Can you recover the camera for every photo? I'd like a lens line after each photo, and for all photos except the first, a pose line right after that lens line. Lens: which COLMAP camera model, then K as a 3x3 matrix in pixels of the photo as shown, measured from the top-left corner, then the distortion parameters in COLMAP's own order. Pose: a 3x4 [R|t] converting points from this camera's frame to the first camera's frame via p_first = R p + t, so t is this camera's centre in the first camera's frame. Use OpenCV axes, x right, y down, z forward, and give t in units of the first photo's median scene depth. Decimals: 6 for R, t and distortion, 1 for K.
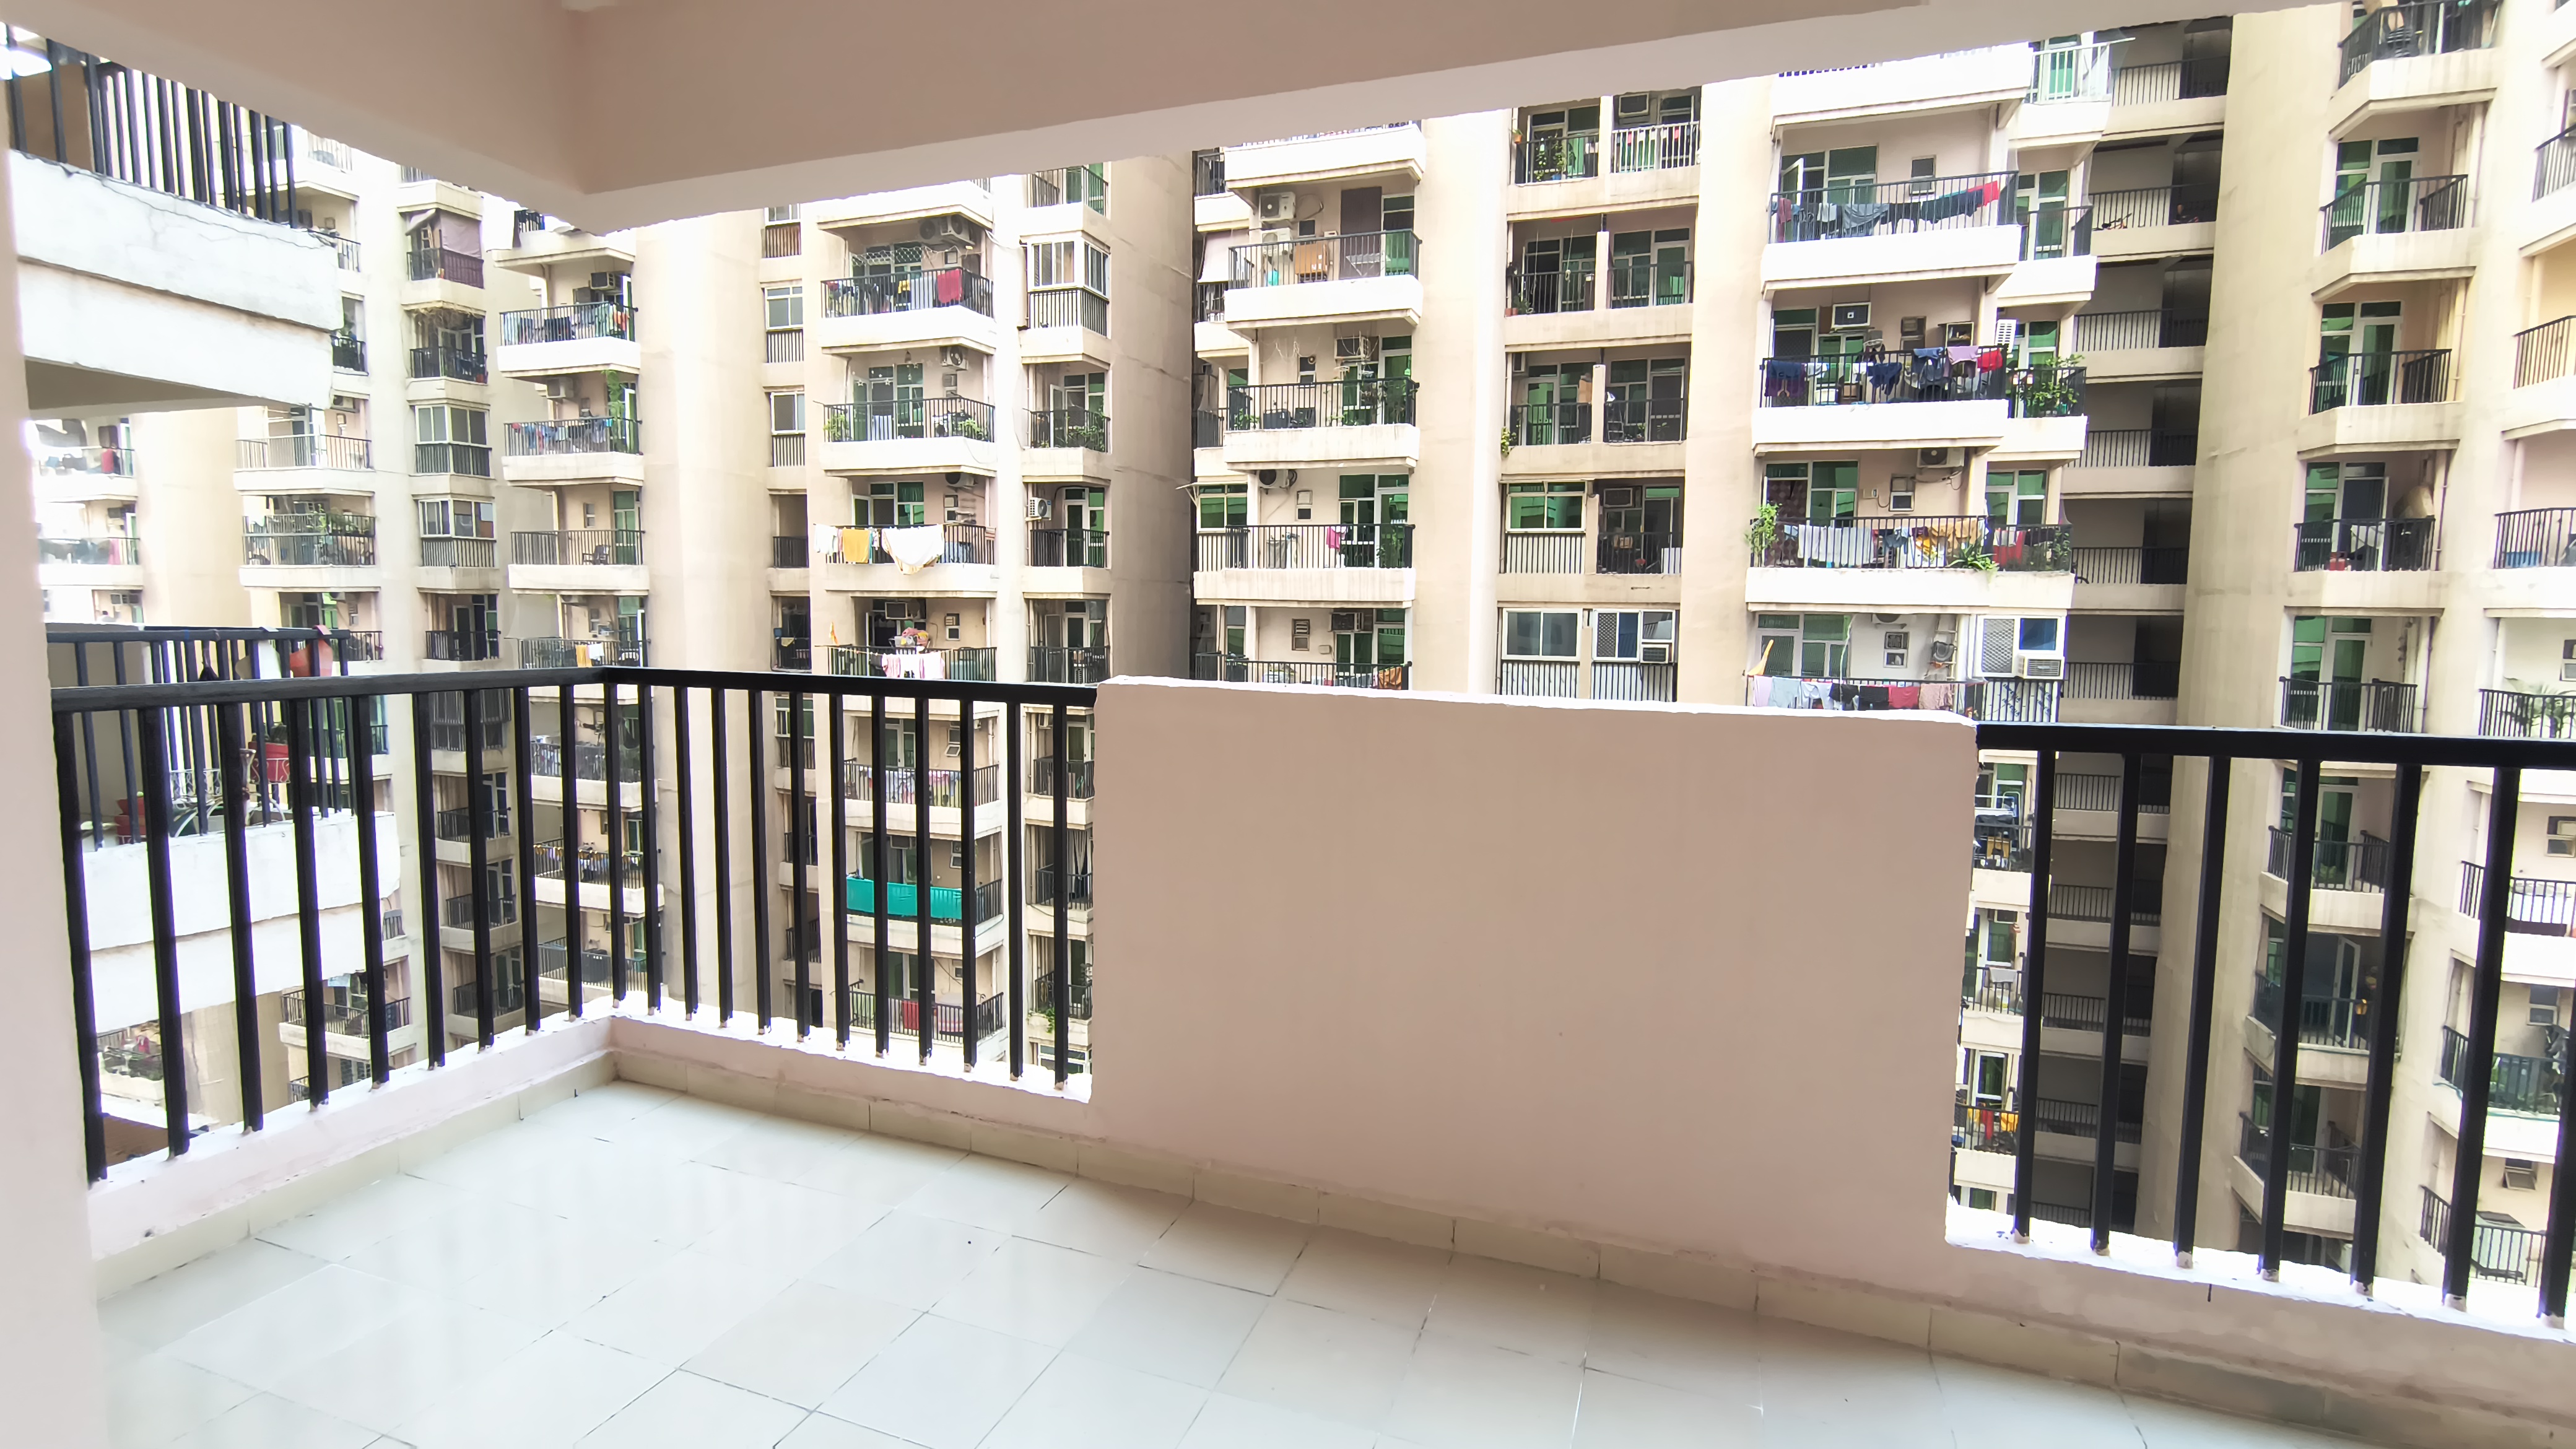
lens RADIAL K [[1179.5, 0, 1290.0], [0, 1179.5, 719.0], [0, 0, 1]] dist [-0.001807, 0.000092]
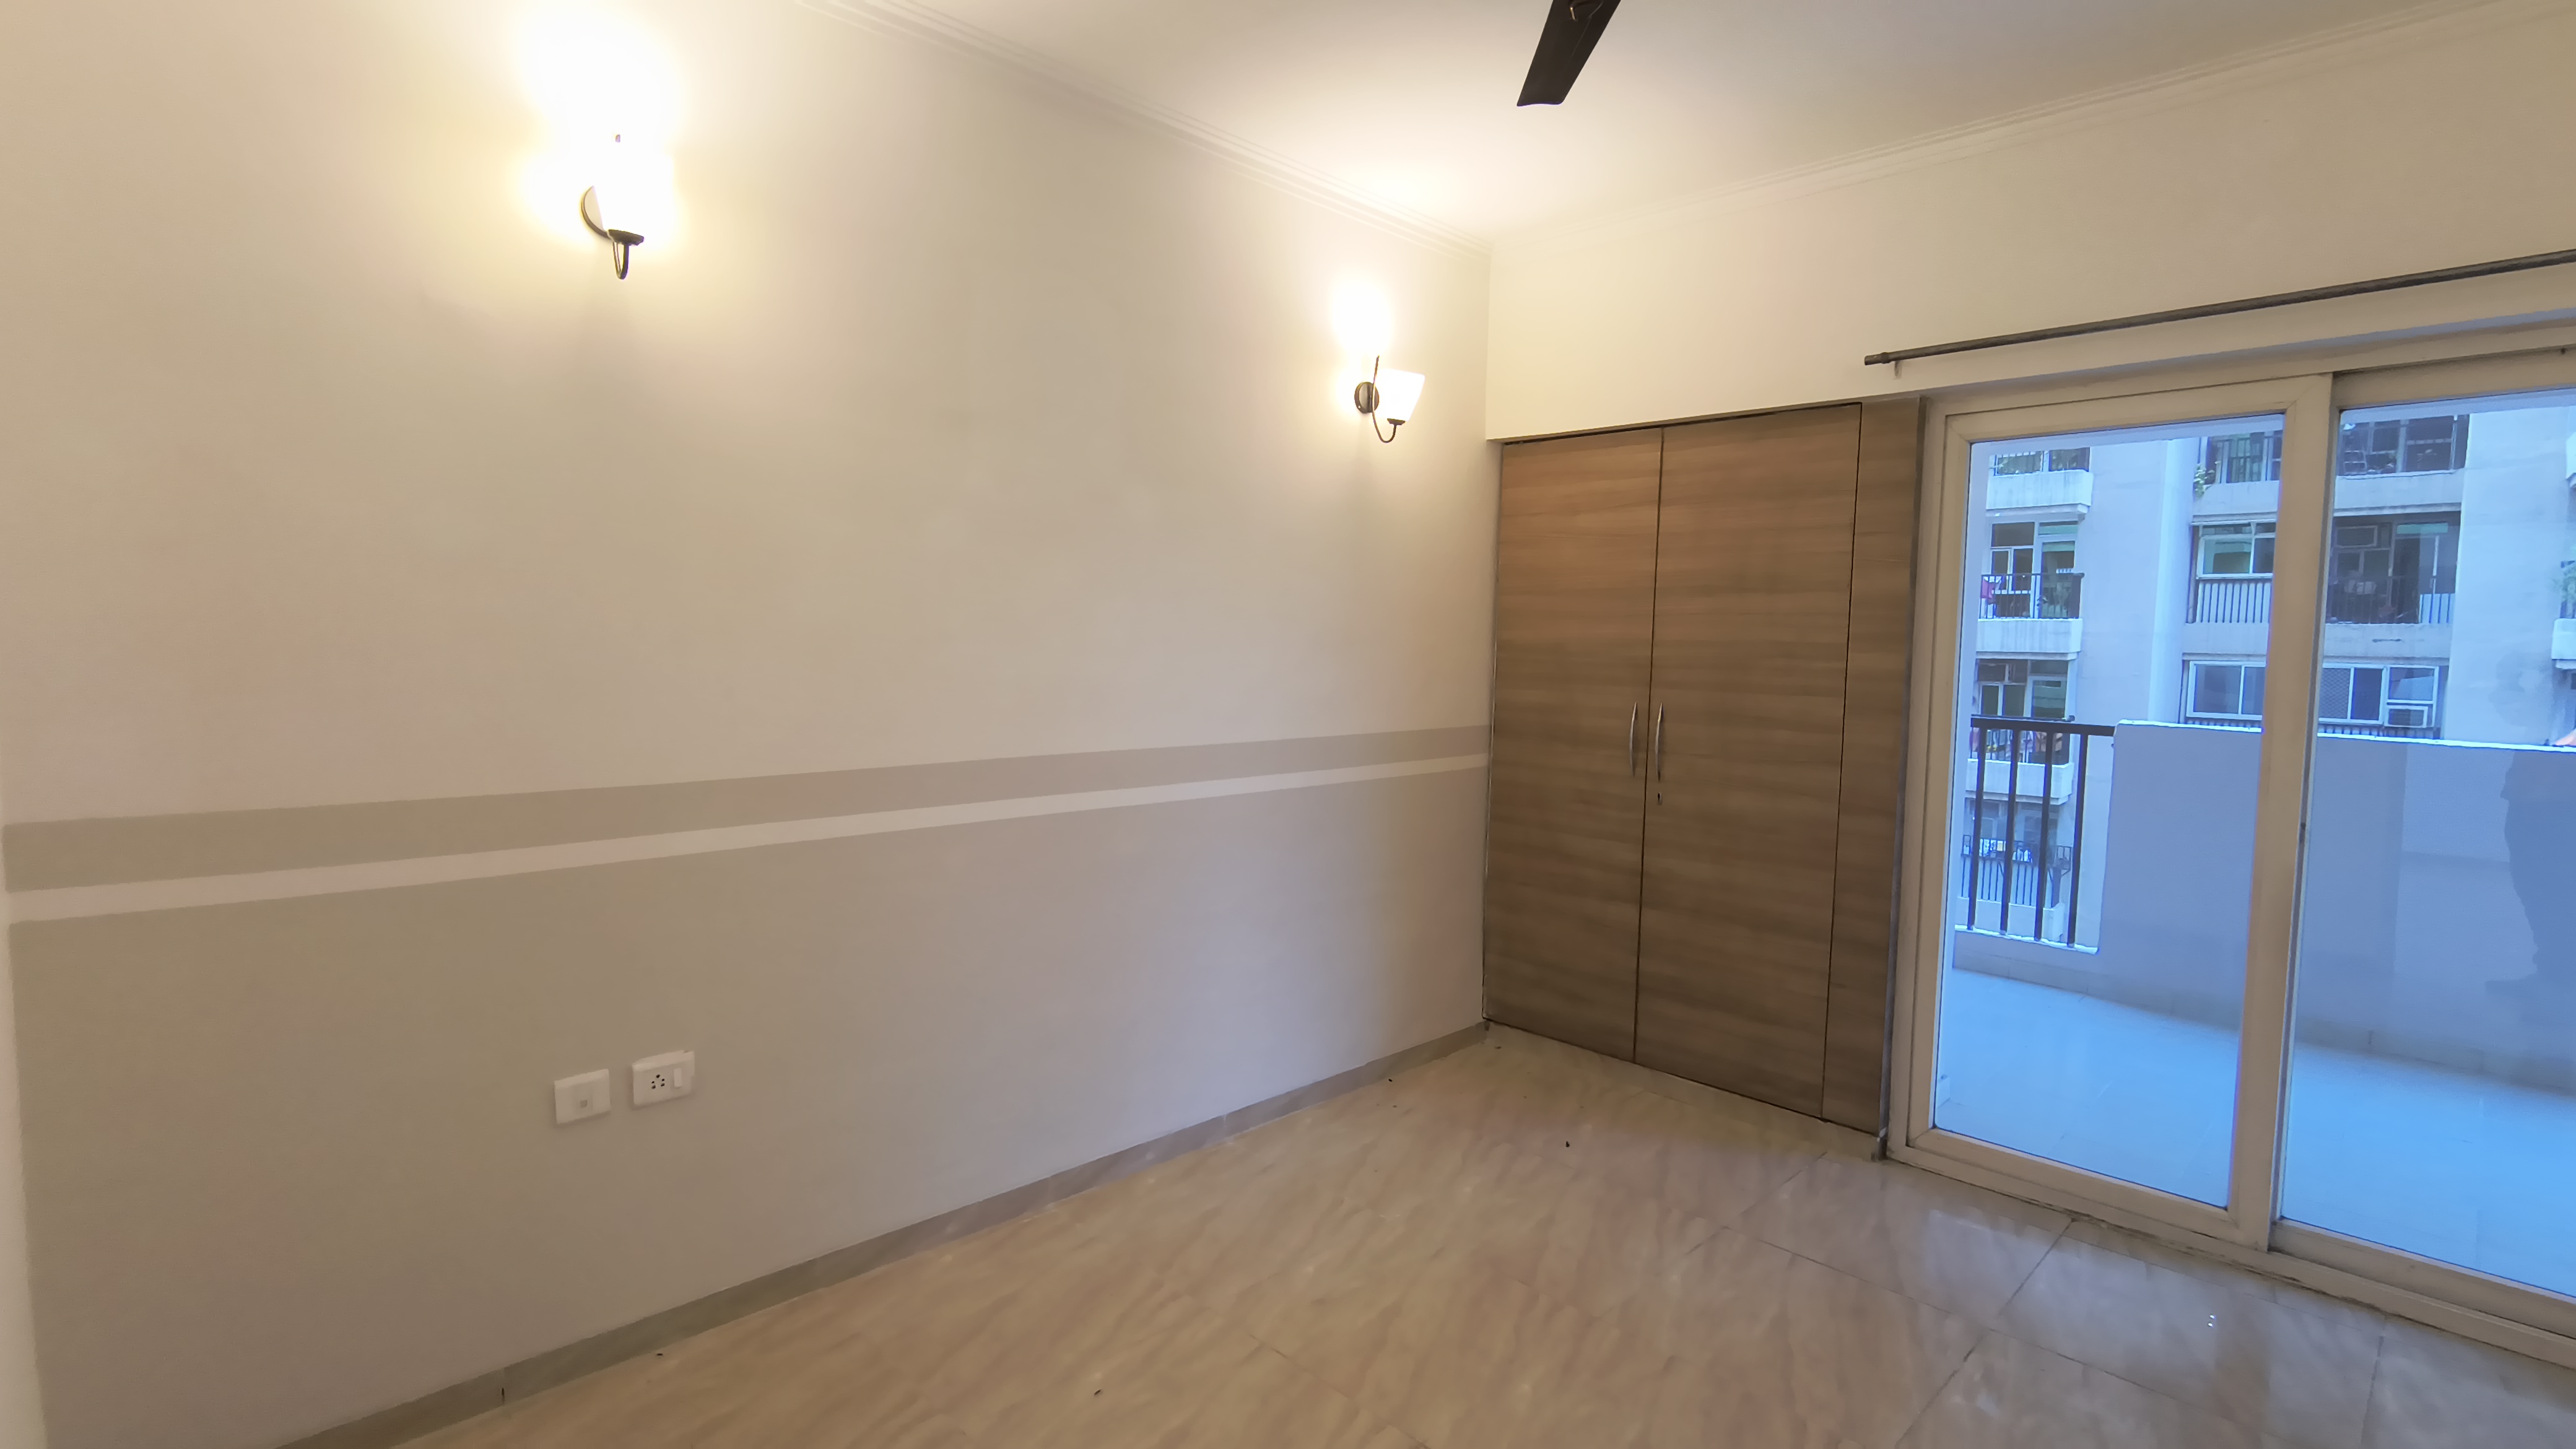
lens RADIAL K [[1179.5, 0, 1295.1], [0, 1179.5, 720.6], [0, 0, 1]] dist [-0.001807, 0.000092]
pose [[0.903790, 0.033821, -0.426638, -0.057187], [-0.049157, 0.998479, -0.024982, 0.009313], [0.425144, 0.043550, 0.904077, -0.123051]]
